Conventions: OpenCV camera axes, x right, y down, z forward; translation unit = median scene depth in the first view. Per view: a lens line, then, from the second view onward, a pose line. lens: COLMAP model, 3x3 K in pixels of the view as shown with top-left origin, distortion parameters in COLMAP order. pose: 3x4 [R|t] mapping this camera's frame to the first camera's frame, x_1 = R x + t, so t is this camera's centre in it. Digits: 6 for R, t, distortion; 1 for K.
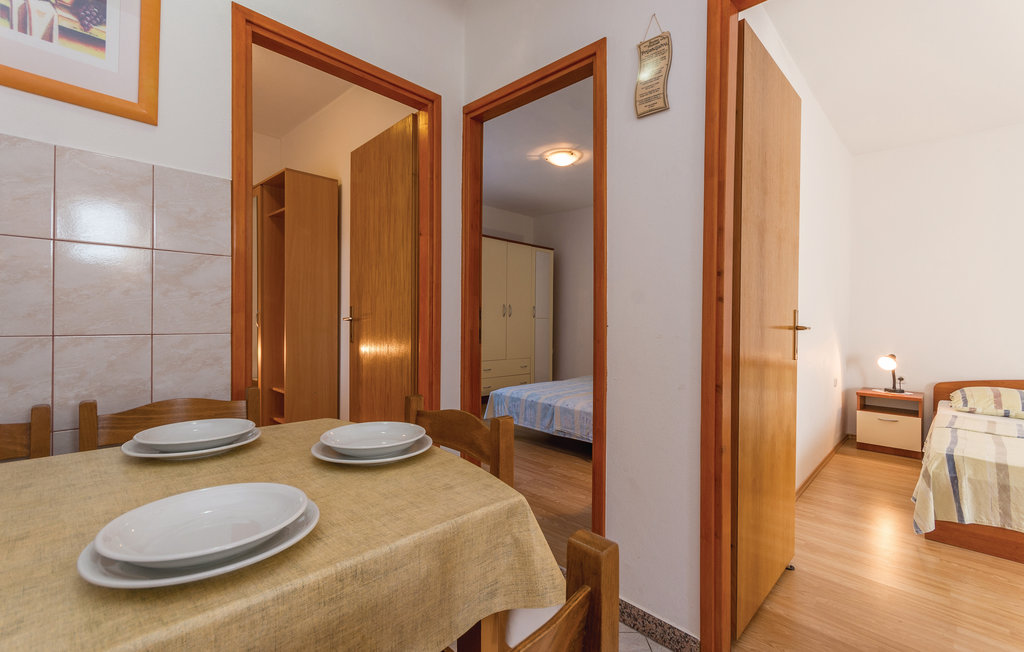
lens RADIAL K [[461.3, 0, 512.0], [0, 461.3, 326.0], [0, 0, 1]] dist [0.000235, -0.013801]
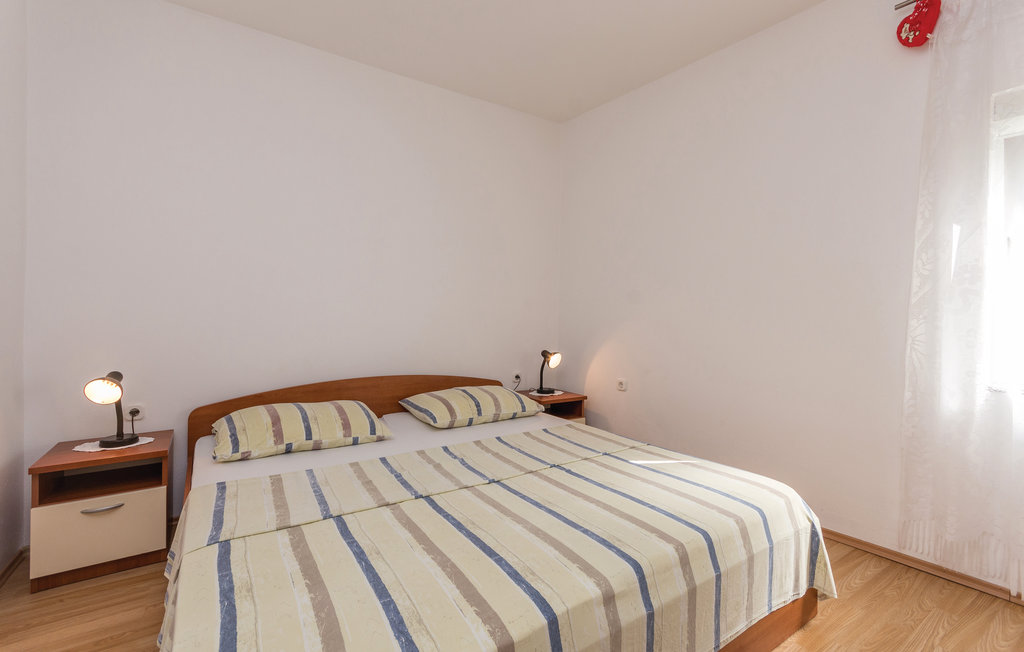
lens RADIAL K [[461.3, 0, 512.0], [0, 461.3, 326.0], [0, 0, 1]] dist [0.000235, -0.013801]
pose [[0.222874, -0.020705, 0.974627, 0.450144], [-0.012959, 0.999623, 0.024199, -0.009443], [-0.974761, -0.018024, 0.222522, 0.471251]]
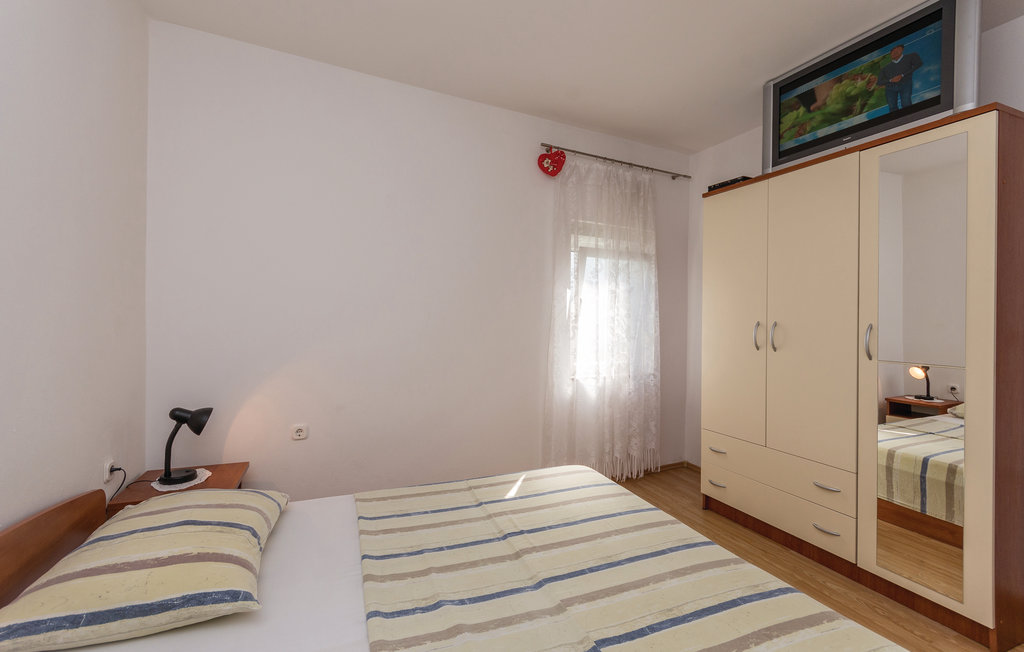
lens RADIAL K [[448.1, 0, 518.2], [0, 448.1, 323.8], [0, 0, 1]] dist [-0.003897, -0.000409]
pose [[-0.917480, -0.020794, 0.397239, 0.850389], [-0.021277, 0.999769, 0.003192, -0.055783], [-0.397213, -0.005524, -0.917710, 1.023937]]
